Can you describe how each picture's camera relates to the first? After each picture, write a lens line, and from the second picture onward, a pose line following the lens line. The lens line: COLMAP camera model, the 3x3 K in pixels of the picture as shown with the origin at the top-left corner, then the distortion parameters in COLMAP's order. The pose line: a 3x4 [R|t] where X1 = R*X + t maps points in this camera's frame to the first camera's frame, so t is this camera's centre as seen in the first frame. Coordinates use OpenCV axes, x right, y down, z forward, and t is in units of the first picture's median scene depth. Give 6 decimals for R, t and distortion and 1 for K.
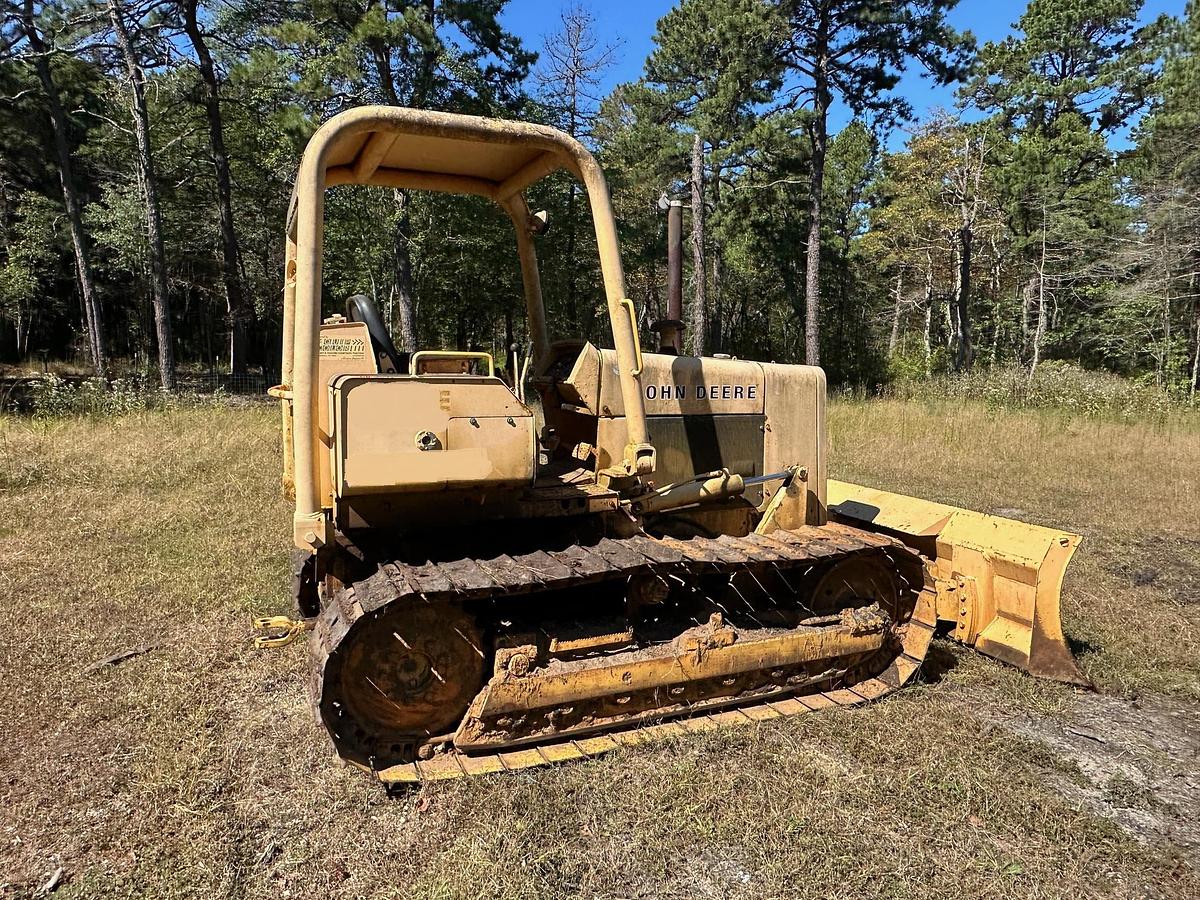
lens RADIAL K [[775.9, 0, 600.0], [0, 775.9, 450.0], [0, 0, 1]] dist [-0.002183, -0.002288]
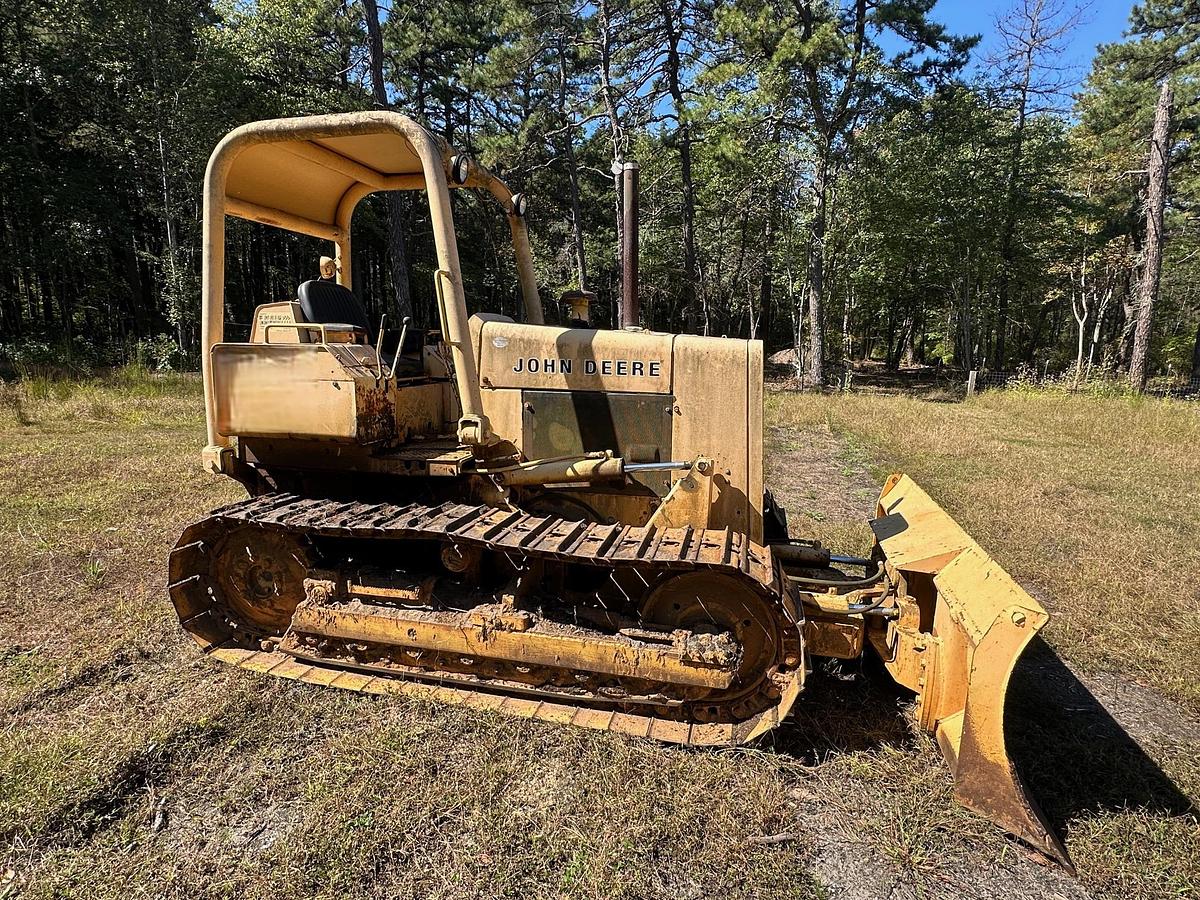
lens RADIAL K [[655.0, 0, 597.2], [0, 655.0, 450.4], [0, 0, 1]] dist [-0.000953, -0.000564]
pose [[0.802363, 0.098170, -0.588707, 0.630093], [-0.076087, 0.995156, 0.062247, -0.024463], [0.591966, -0.005152, 0.805946, 0.371777]]
